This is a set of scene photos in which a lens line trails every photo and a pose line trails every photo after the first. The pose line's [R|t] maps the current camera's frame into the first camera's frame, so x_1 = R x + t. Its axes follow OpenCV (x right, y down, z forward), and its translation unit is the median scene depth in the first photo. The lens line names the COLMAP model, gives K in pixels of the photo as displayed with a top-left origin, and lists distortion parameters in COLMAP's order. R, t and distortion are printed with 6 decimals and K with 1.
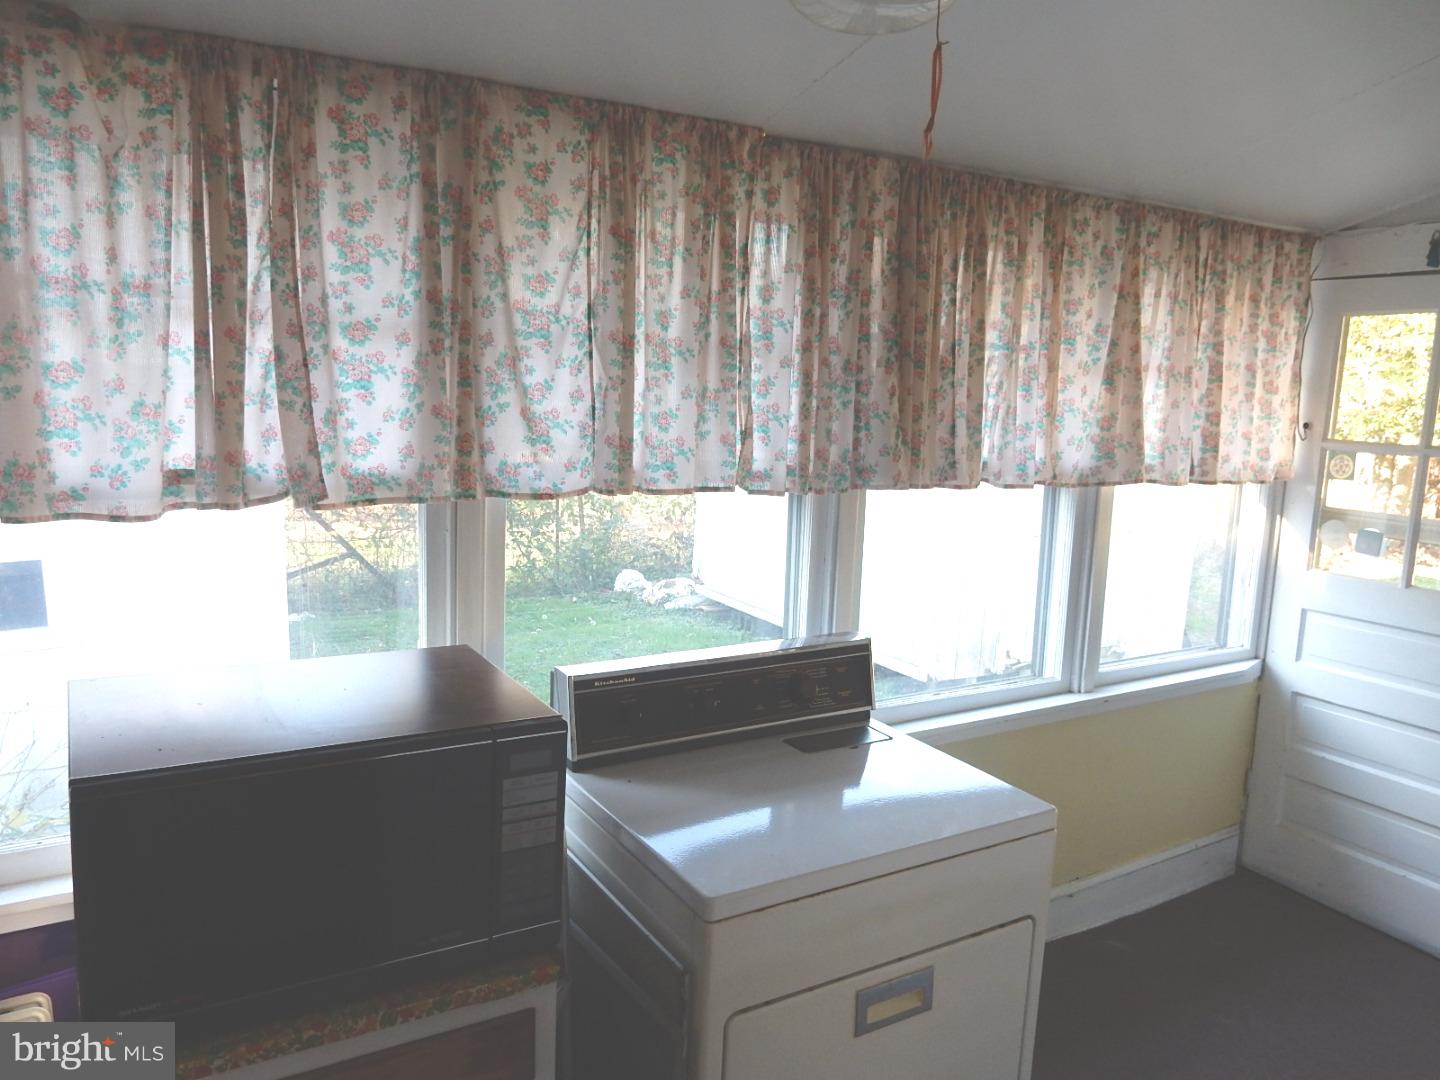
lens RADIAL K [[1050.4, 0, 718.5], [0, 1050.4, 535.1], [0, 0, 1]] dist [-0.009680, -0.003092]
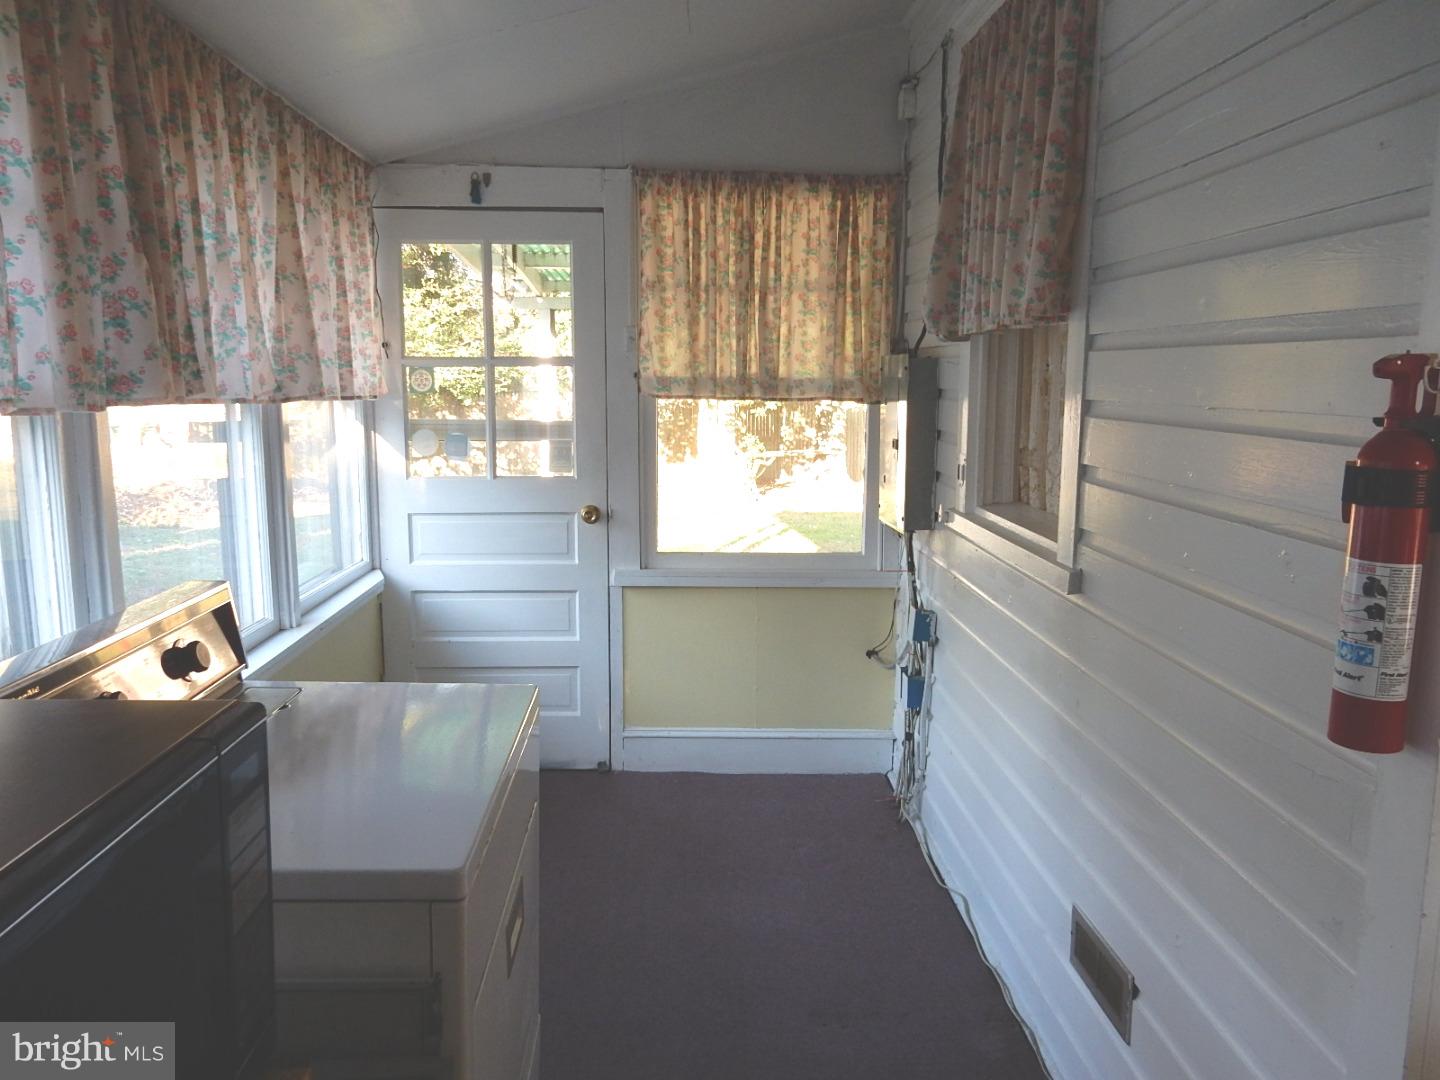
lens RADIAL K [[1050.4, 0, 718.5], [0, 1050.4, 535.1], [0, 0, 1]] dist [-0.009680, -0.003092]
pose [[0.472733, -0.155613, 0.867357, -0.262924], [0.128851, 0.985912, 0.106656, 0.018673], [-0.871734, 0.061340, 0.486124, 0.211744]]
